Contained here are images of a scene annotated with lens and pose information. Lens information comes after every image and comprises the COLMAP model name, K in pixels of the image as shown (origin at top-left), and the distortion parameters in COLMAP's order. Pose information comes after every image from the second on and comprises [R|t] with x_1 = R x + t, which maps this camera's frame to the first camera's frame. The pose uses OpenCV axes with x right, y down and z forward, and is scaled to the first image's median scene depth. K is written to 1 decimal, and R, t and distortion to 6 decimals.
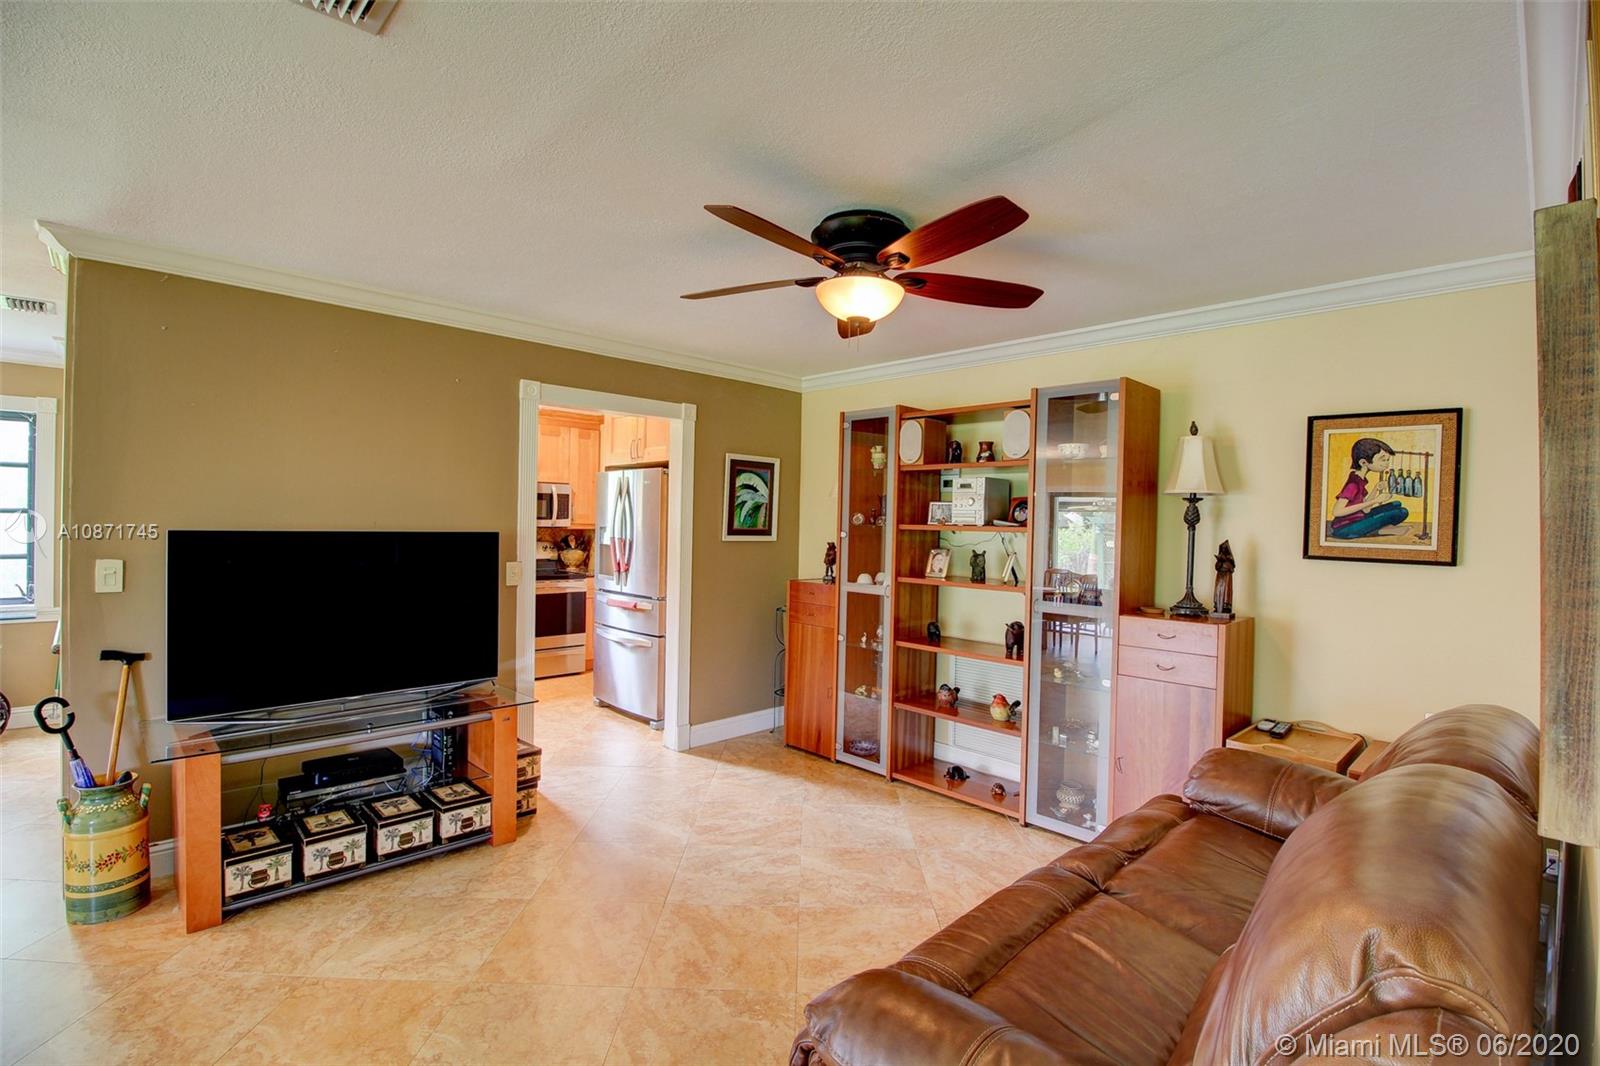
lens RADIAL K [[746.8, 0, 801.4], [0, 746.8, 530.8], [0, 0, 1]] dist [0.004619, -0.013557]
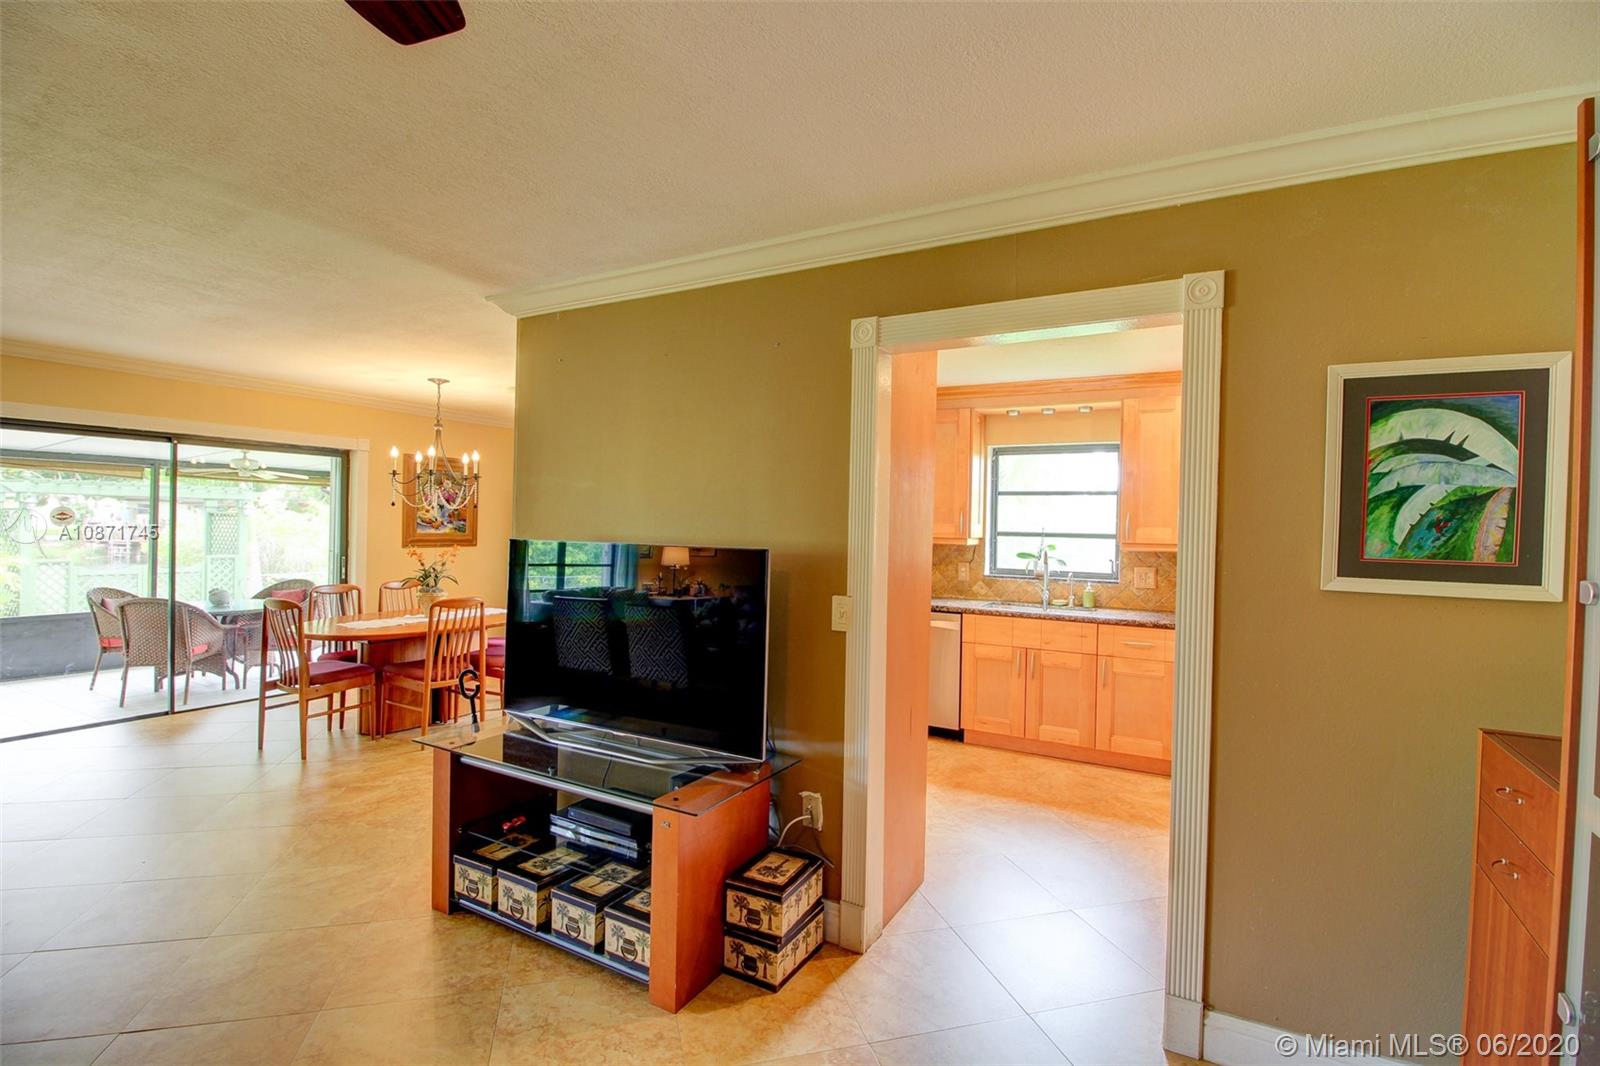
lens RADIAL K [[746.8, 0, 801.4], [0, 746.8, 530.8], [0, 0, 1]] dist [0.004619, -0.013557]
pose [[0.281348, -0.006680, -0.959582, 0.195769], [-0.026251, 0.999548, -0.014655, -0.004435], [0.959247, 0.029313, 0.281046, 0.617433]]
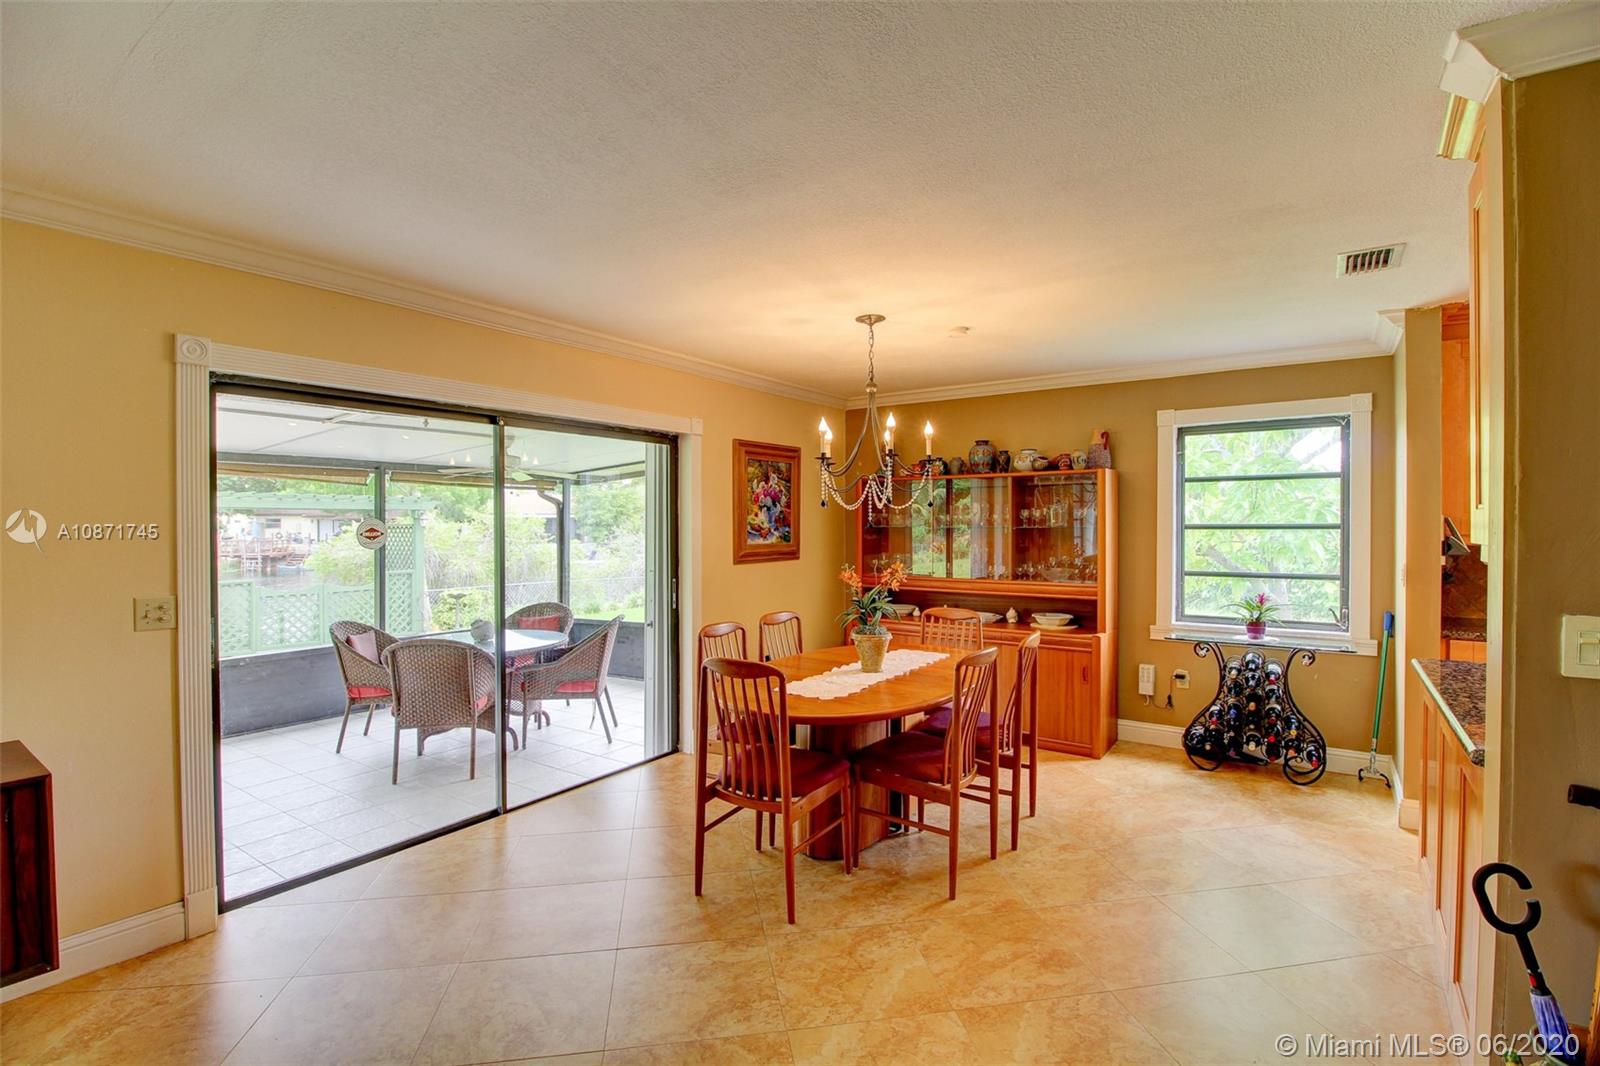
lens RADIAL K [[746.8, 0, 801.4], [0, 746.8, 530.8], [0, 0, 1]] dist [0.004619, -0.013557]
pose [[0.189257, -0.011527, -0.981860, -0.298285], [-0.003630, 0.999916, -0.012439, -0.008061], [0.981921, 0.005918, 0.189199, 0.199260]]
